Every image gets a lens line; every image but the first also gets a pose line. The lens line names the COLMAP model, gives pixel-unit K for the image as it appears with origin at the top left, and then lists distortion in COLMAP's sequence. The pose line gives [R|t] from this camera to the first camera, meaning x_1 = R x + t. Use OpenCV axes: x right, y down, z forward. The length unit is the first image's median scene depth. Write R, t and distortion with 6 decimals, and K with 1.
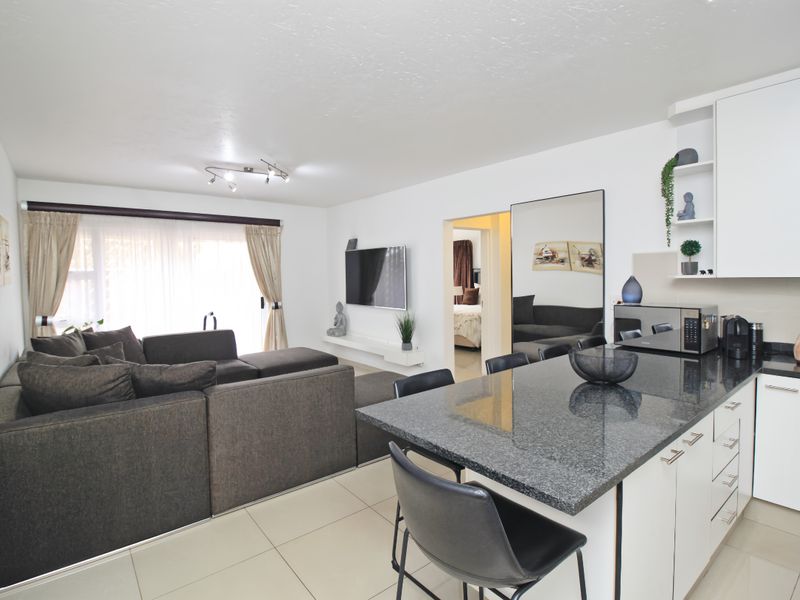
lens RADIAL K [[414.7, 0, 402.5], [0, 414.7, 297.6], [0, 0, 1]] dist [0.001729, -0.000366]
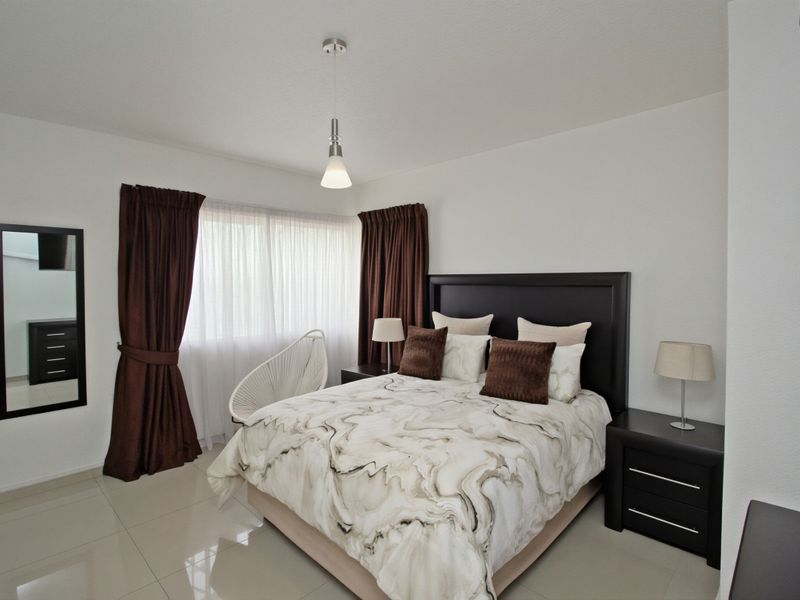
lens RADIAL K [[414.7, 0, 400.8], [0, 414.7, 295.9], [0, 0, 1]] dist [0.001729, -0.000366]
pose [[0.993061, 0.010590, 0.117124, 0.097346], [-0.008573, 0.999806, -0.017711, -0.043195], [-0.117289, 0.016584, 0.992959, 0.615540]]
